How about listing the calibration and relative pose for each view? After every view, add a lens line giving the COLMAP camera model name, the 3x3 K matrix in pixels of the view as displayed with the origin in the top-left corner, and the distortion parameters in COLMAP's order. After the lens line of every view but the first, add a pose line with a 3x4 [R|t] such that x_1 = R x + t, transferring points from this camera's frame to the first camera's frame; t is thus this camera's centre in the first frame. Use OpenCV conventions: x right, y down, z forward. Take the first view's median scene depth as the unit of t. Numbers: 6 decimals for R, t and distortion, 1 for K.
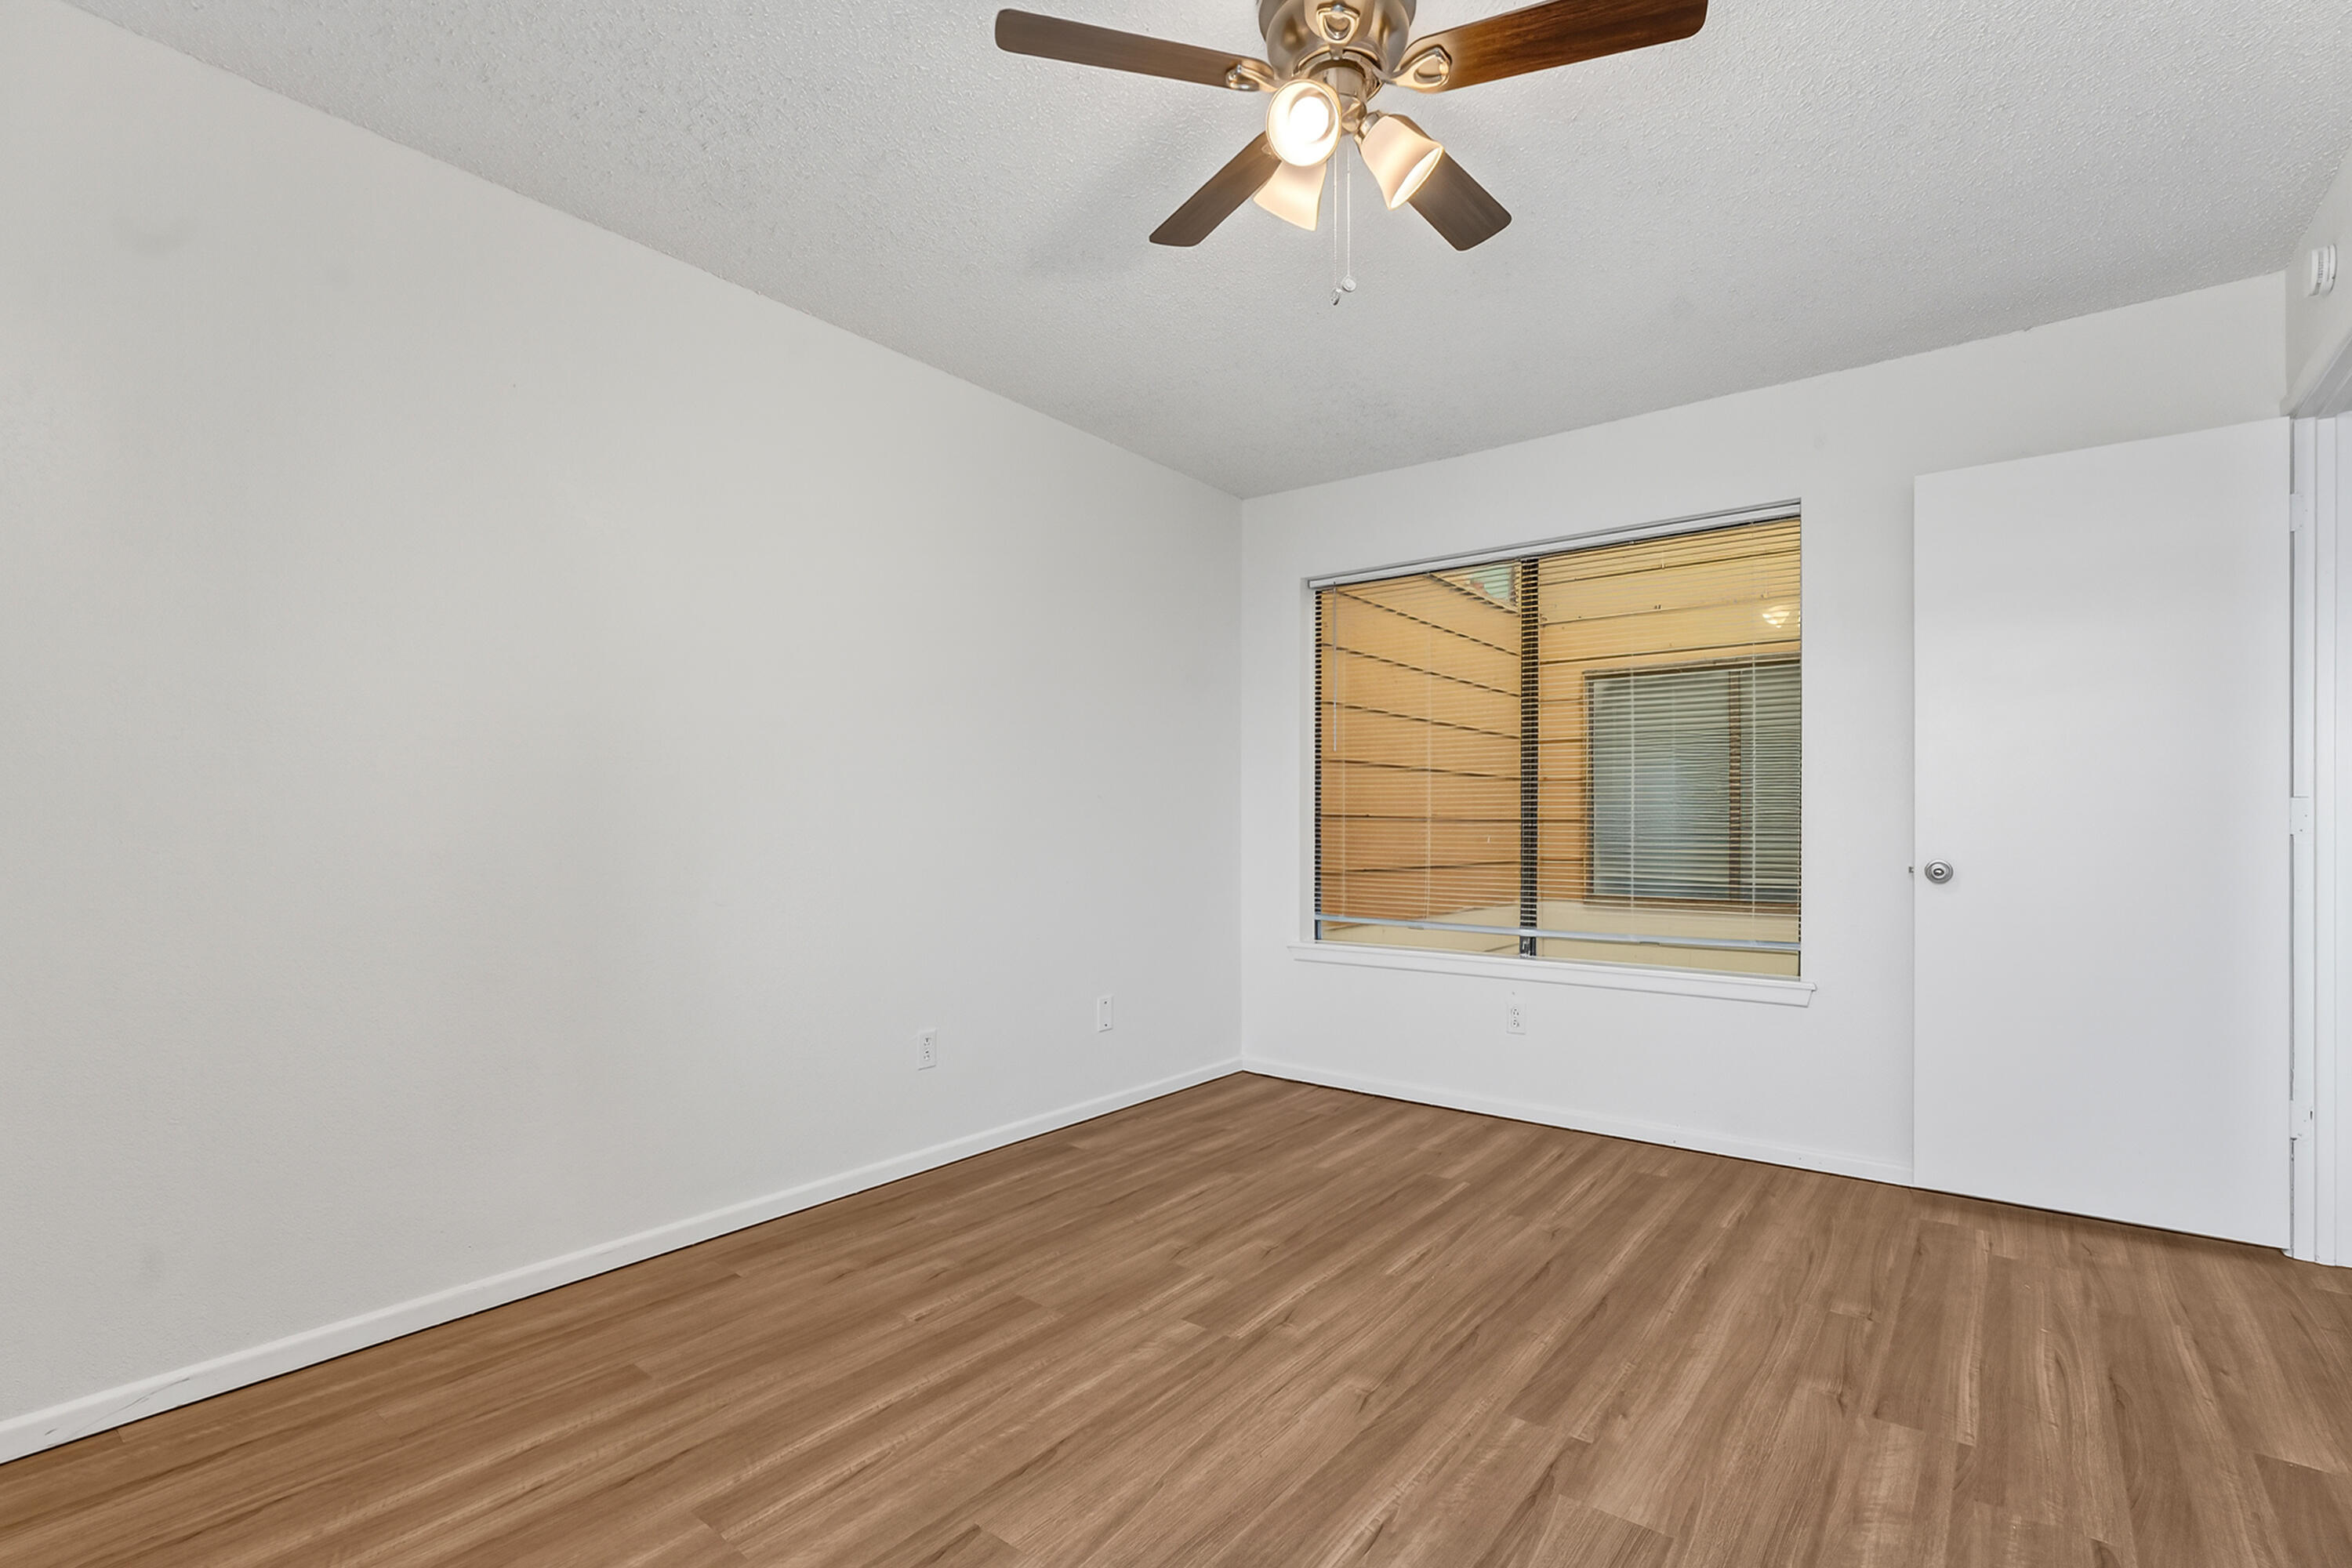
lens RADIAL K [[1074.5, 0, 1168.6], [0, 1074.5, 802.5], [0, 0, 1]] dist [-0.008940, 0.000790]
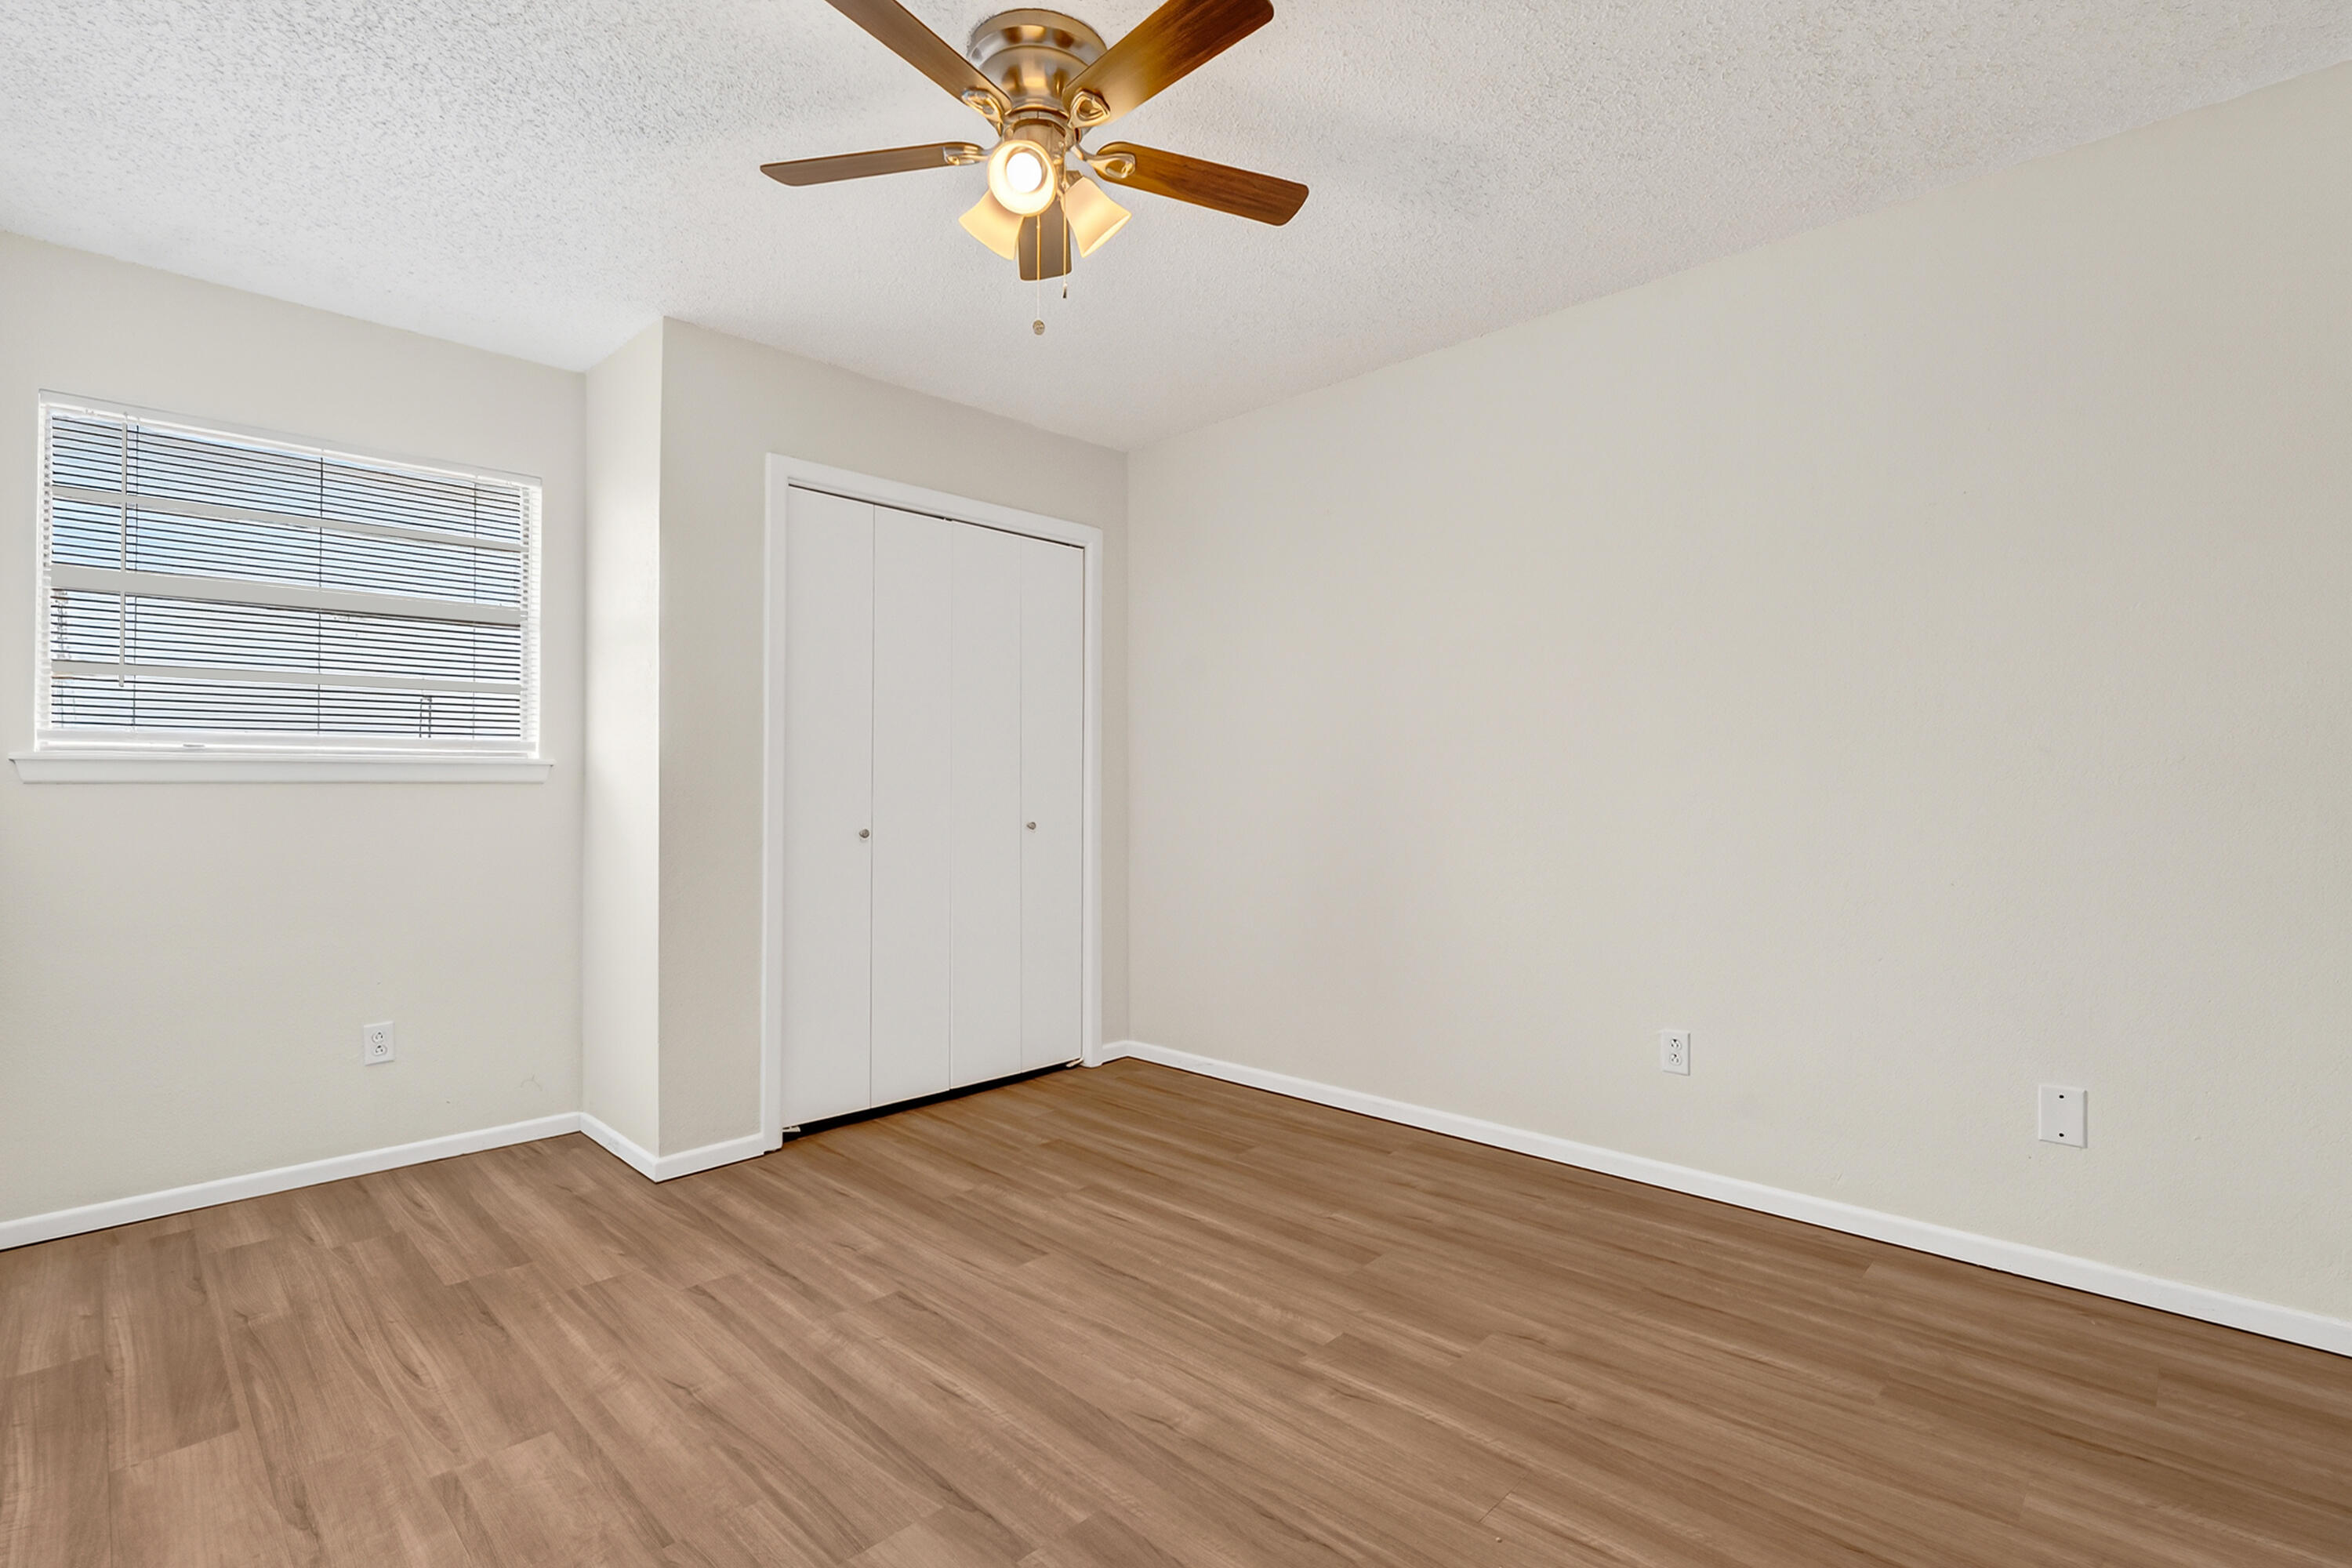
lens RADIAL K [[1074.5, 0, 1176.6], [0, 1074.5, 791.4], [0, 0, 1]] dist [-0.008940, 0.000790]
pose [[-0.103370, -0.002965, -0.994639, 0.961393], [0.019791, 0.999791, -0.005037, 0.025030], [0.994446, -0.020206, -0.103289, 0.990381]]
